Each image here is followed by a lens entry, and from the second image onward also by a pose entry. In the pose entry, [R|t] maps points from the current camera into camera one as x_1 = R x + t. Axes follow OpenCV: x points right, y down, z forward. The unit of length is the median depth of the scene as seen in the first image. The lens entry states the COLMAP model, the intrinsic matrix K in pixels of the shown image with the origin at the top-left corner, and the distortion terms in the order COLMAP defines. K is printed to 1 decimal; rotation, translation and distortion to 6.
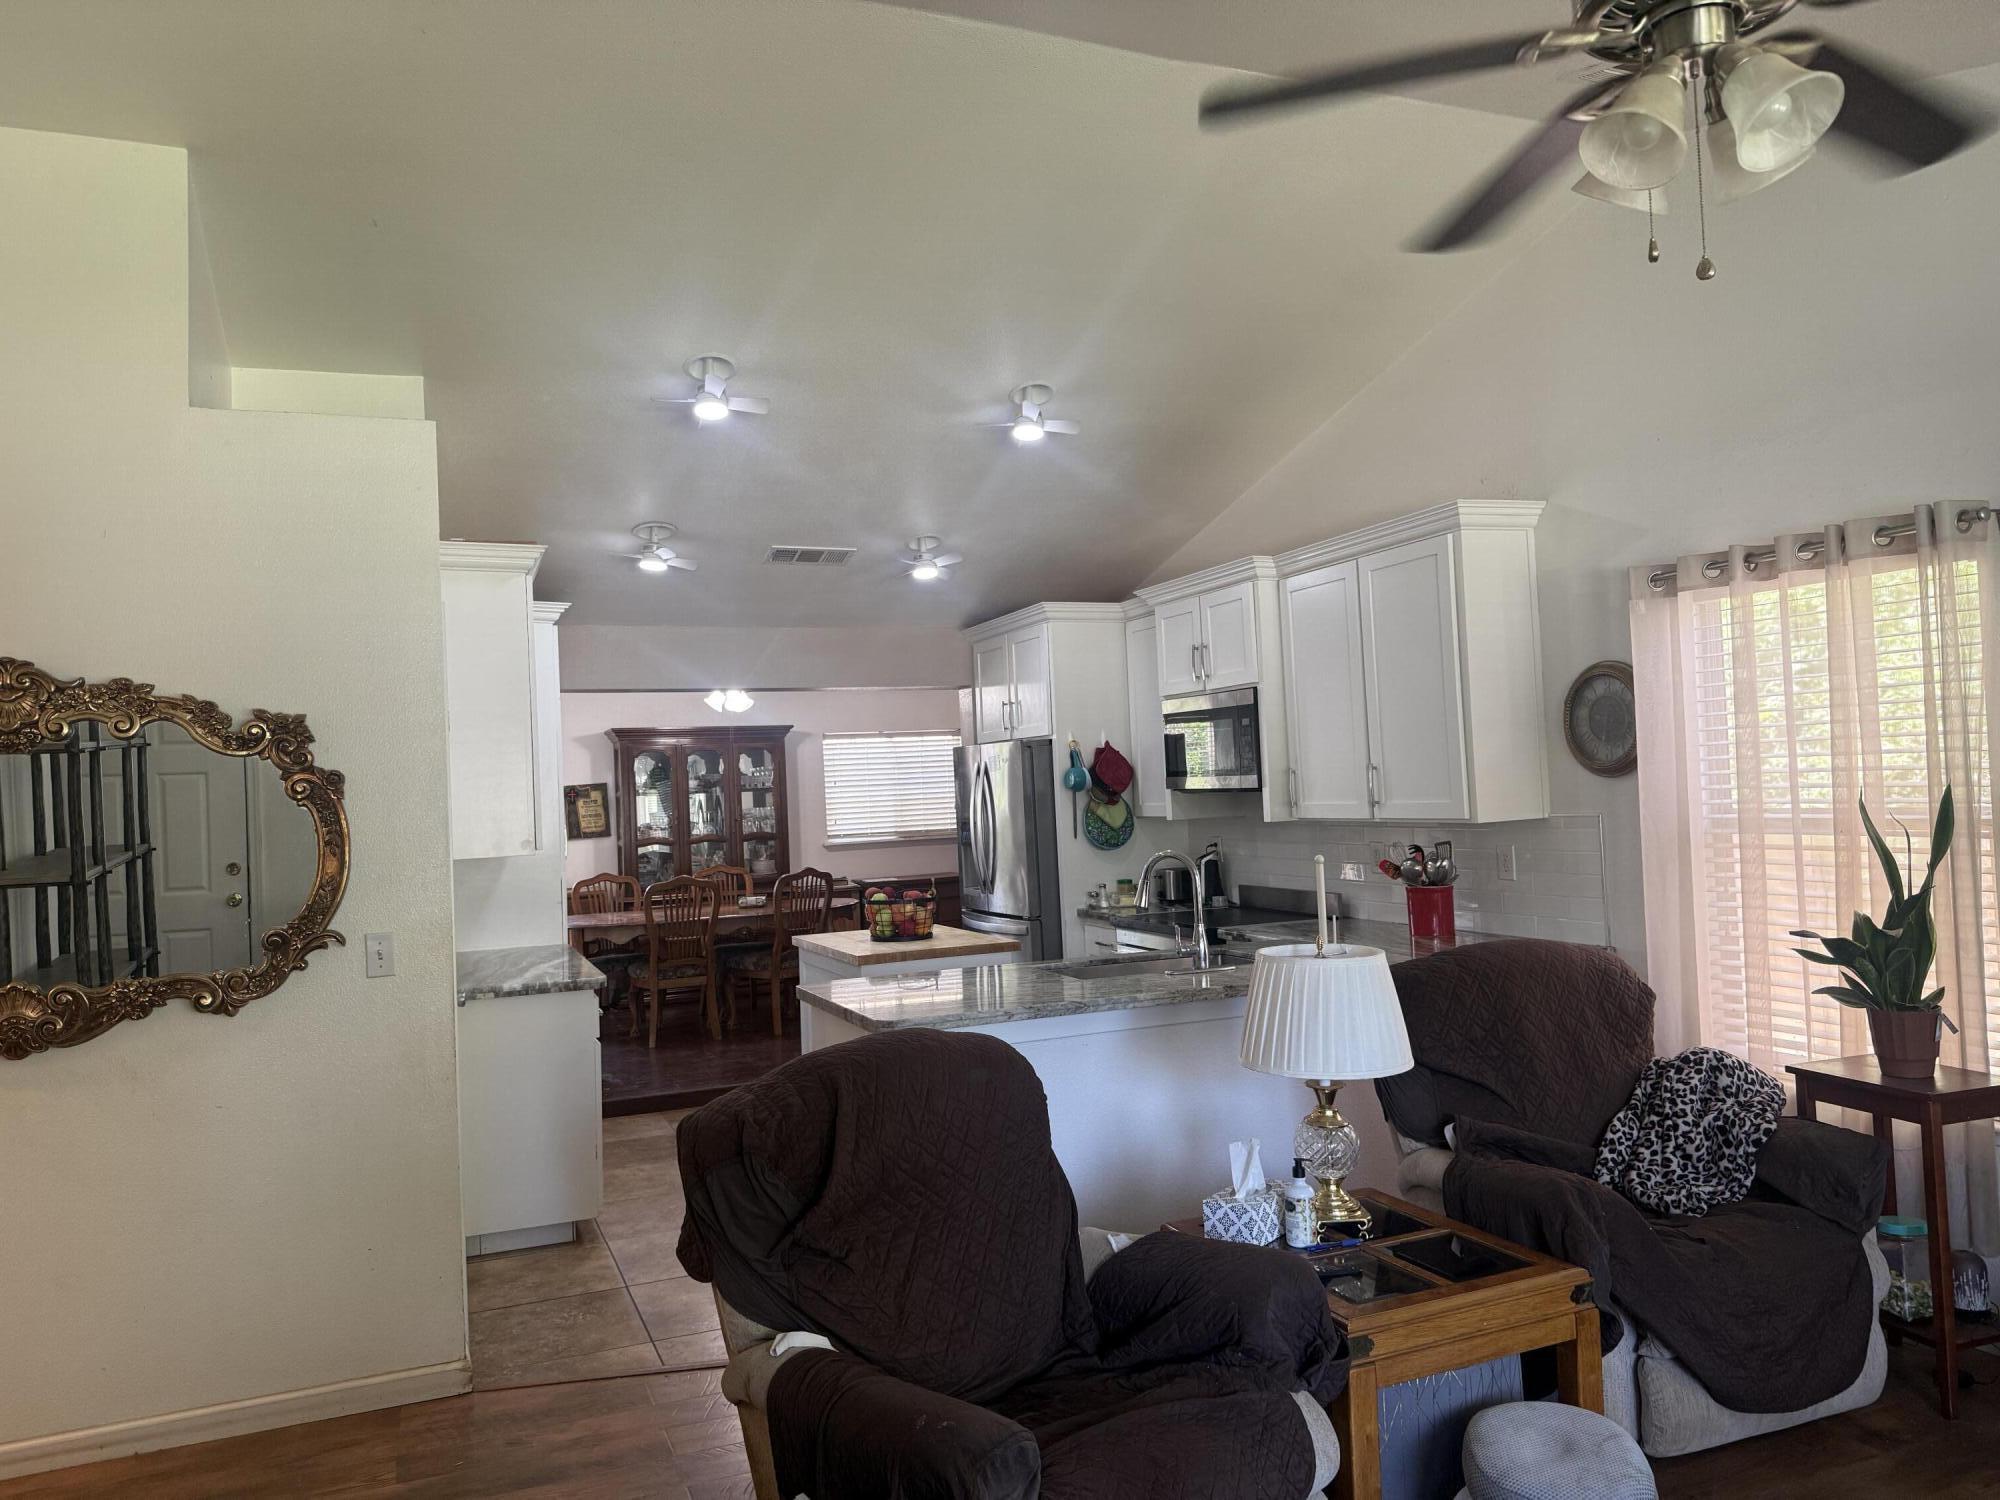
lens RADIAL K [[1434.5, 0, 1000.0], [0, 1434.5, 750.0], [0, 0, 1]] dist [0.112280, -0.164554]
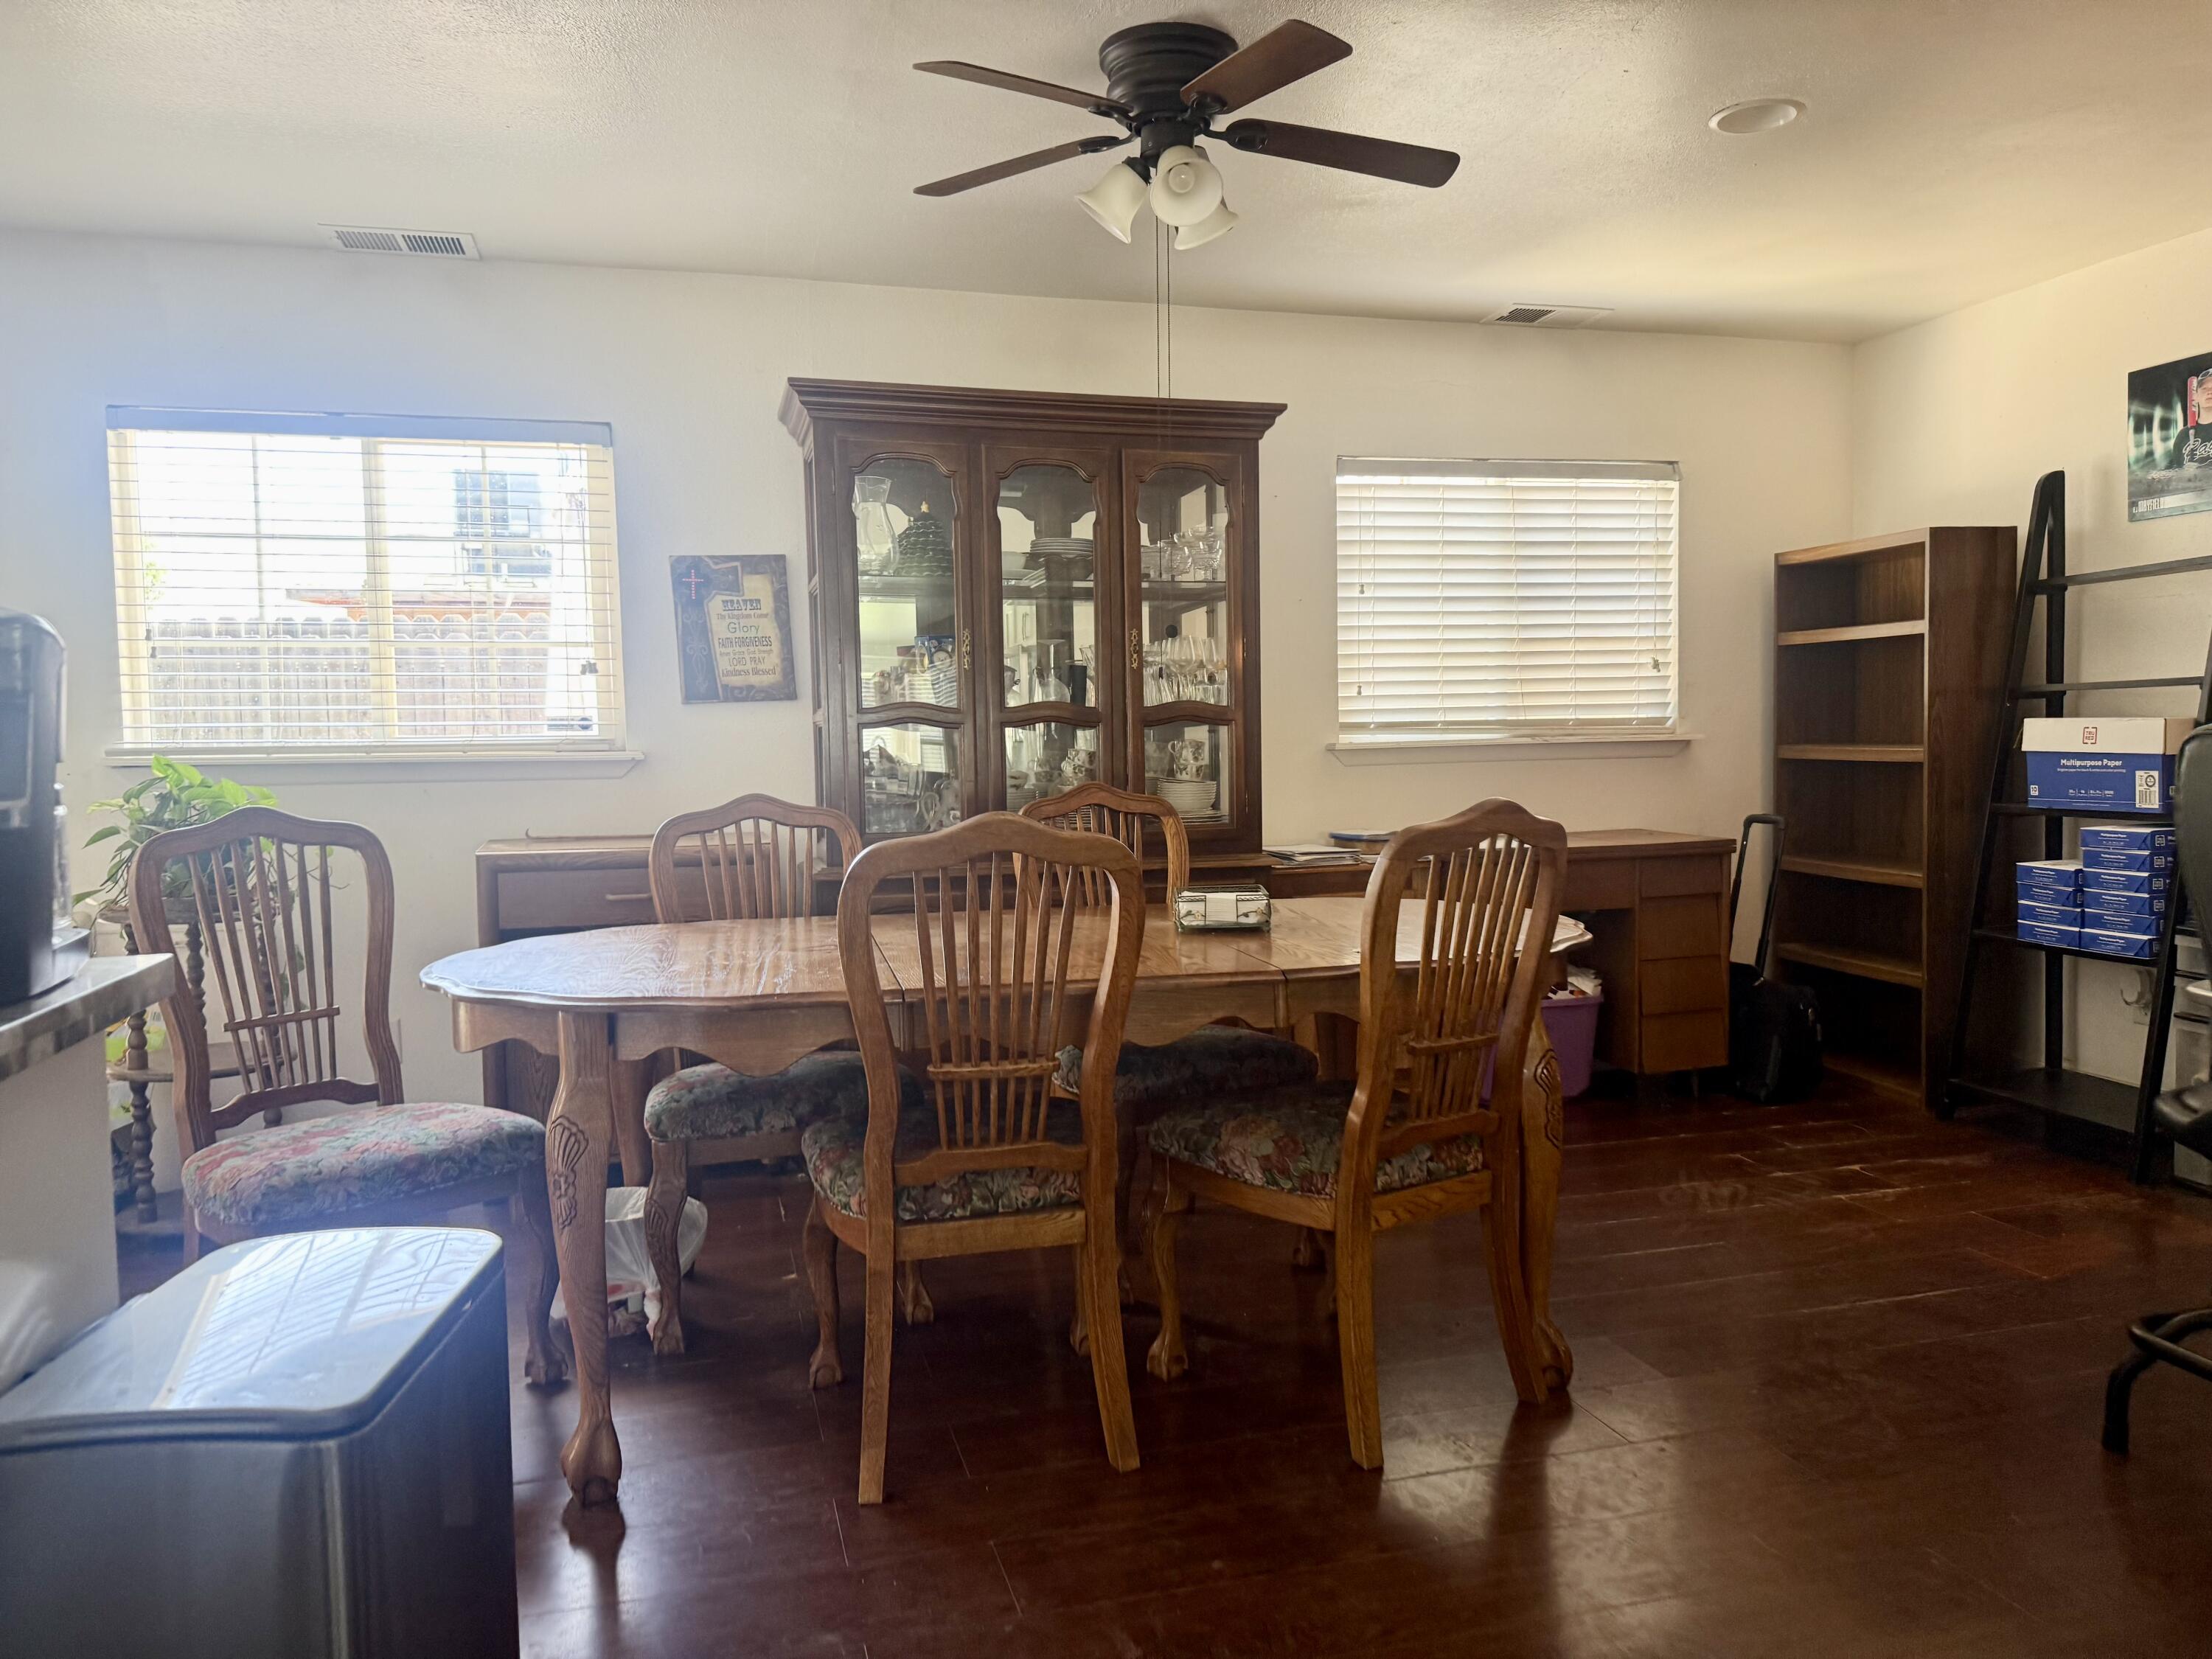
lens RADIAL K [[1575.3, 0, 1105.9], [0, 1575.3, 824.8], [0, 0, 1]] dist [0.152937, -0.210997]
pose [[0.991526, 0.031994, -0.125906, -0.399157], [-0.021084, 0.995981, 0.087050, 0.157786], [0.128185, -0.083657, 0.988216, 1.748171]]
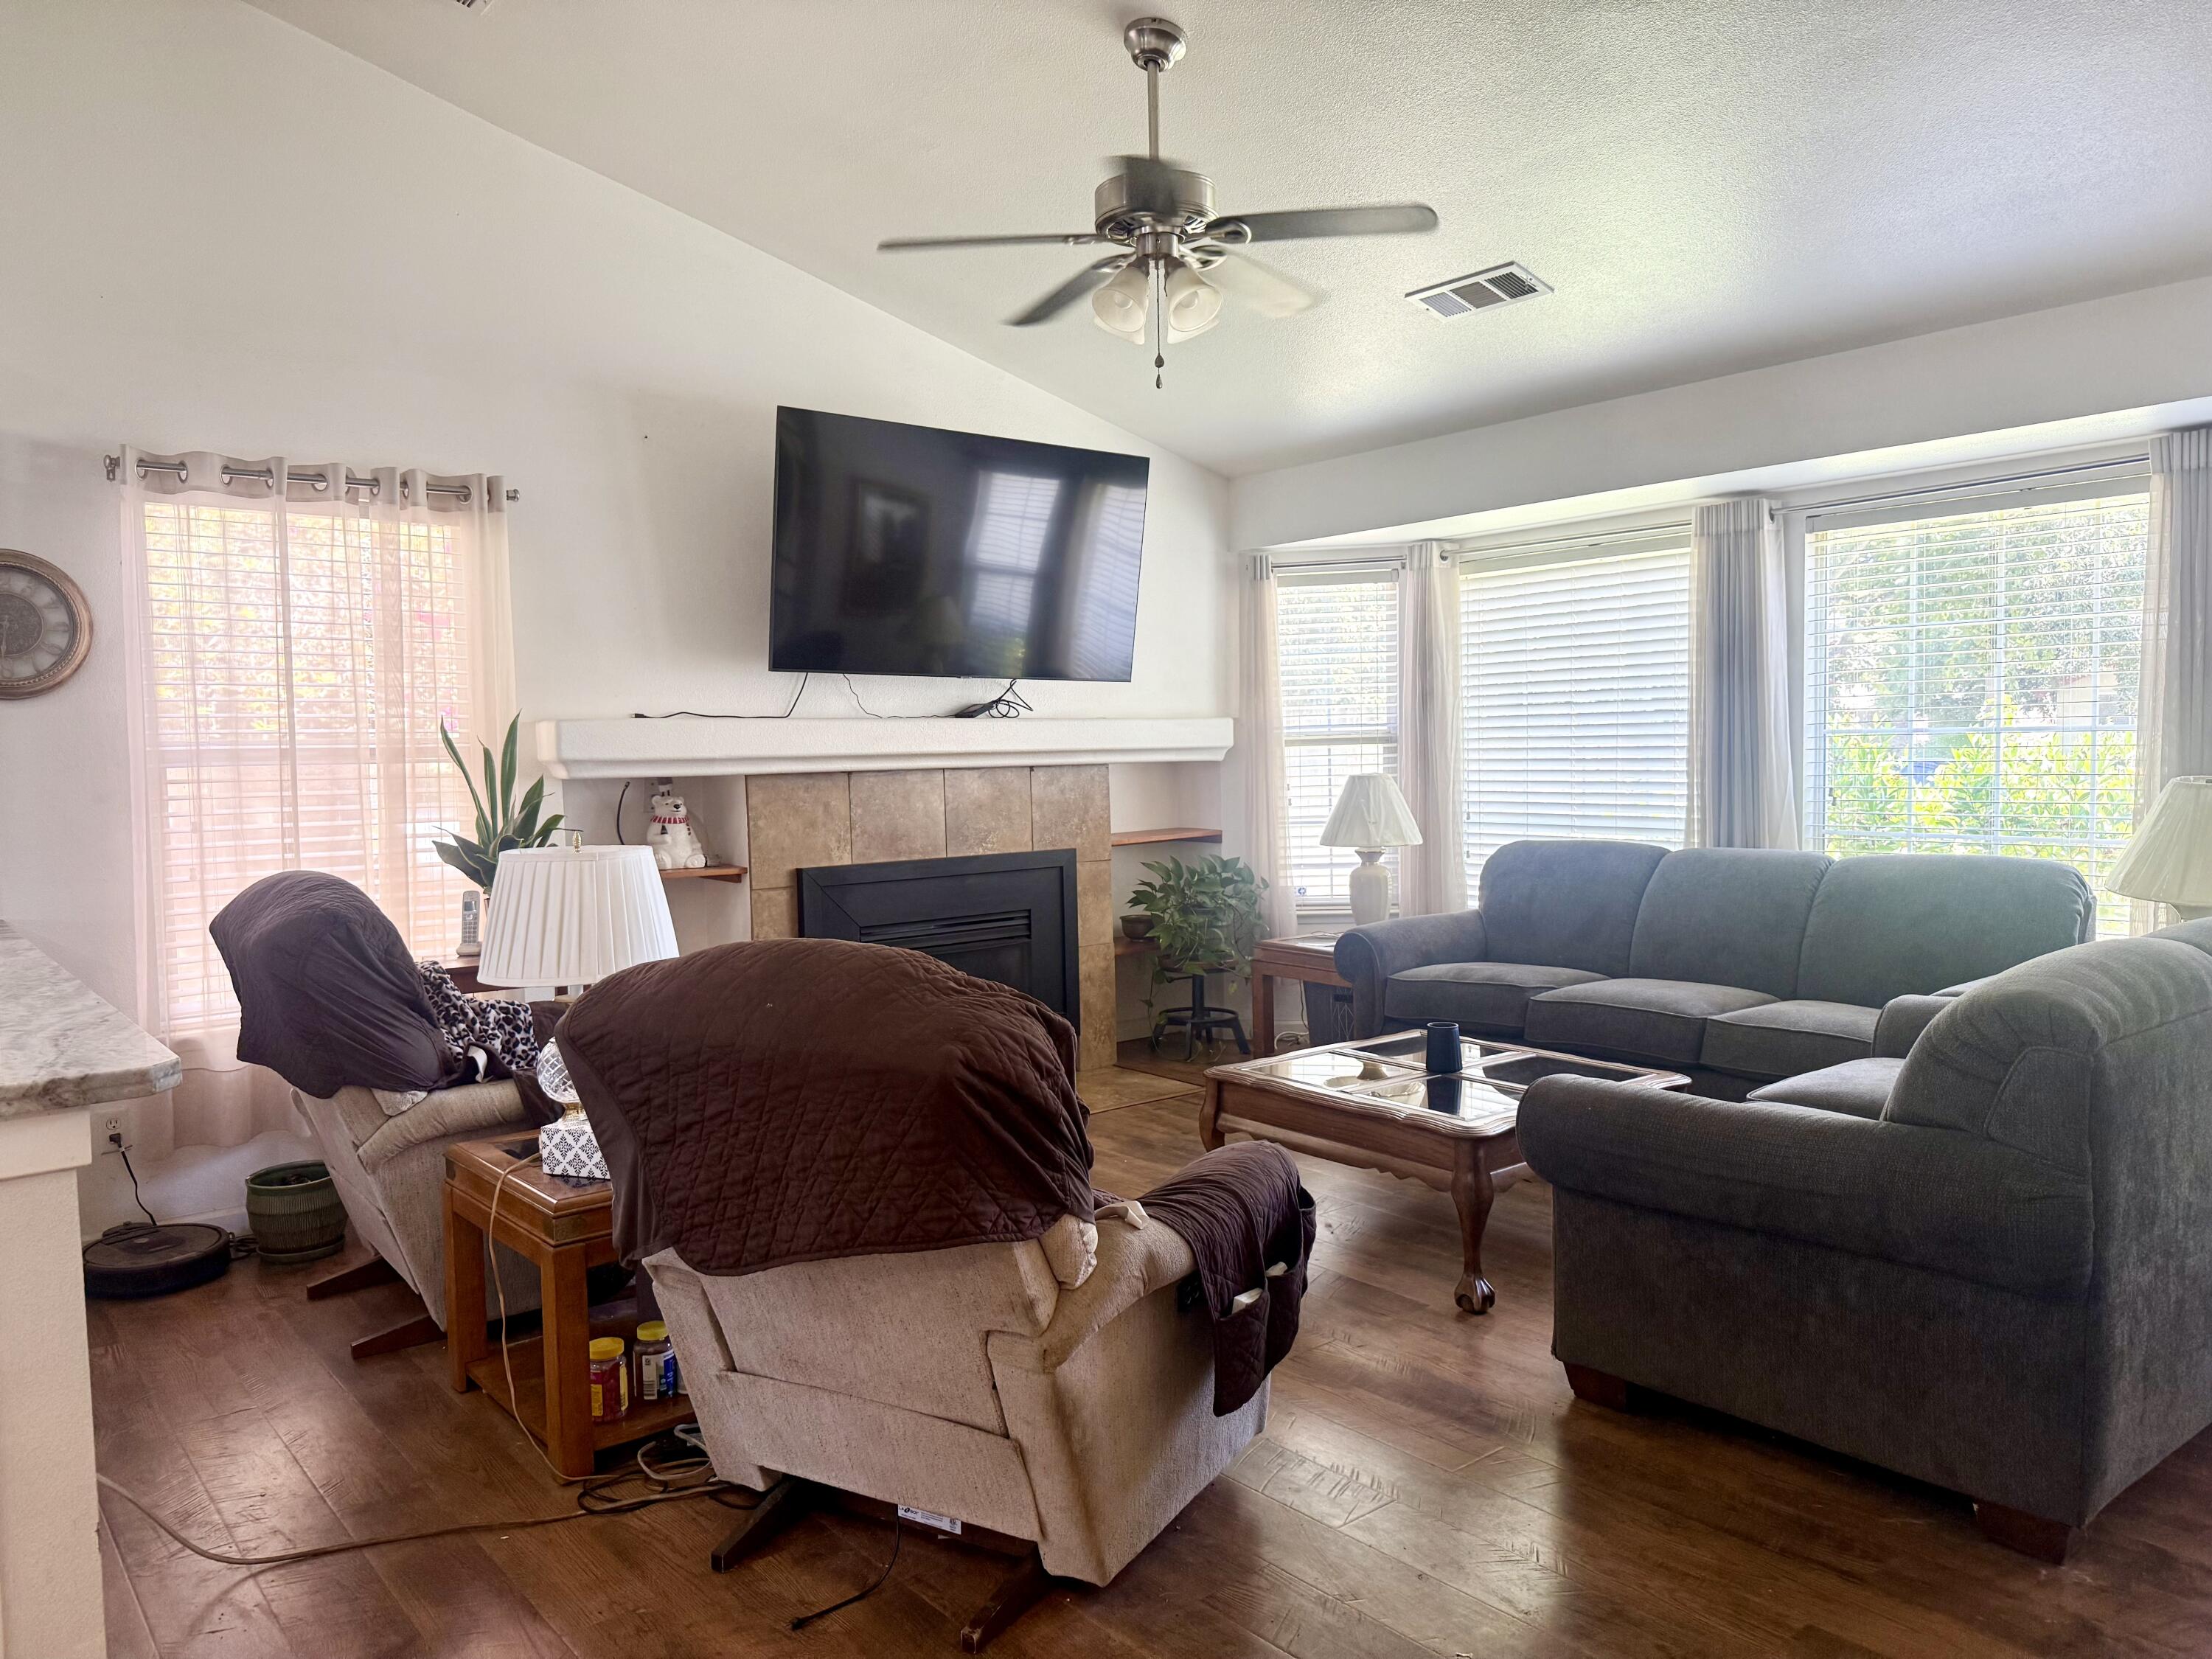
lens RADIAL K [[1575.3, 0, 1105.9], [0, 1575.3, 824.8], [0, 0, 1]] dist [0.152937, -0.210997]
pose [[-0.278779, 0.002690, 0.960352, -0.715166], [0.005897, 0.999982, -0.001089, 0.111625], [-0.960337, 0.005360, -0.278790, 0.844992]]
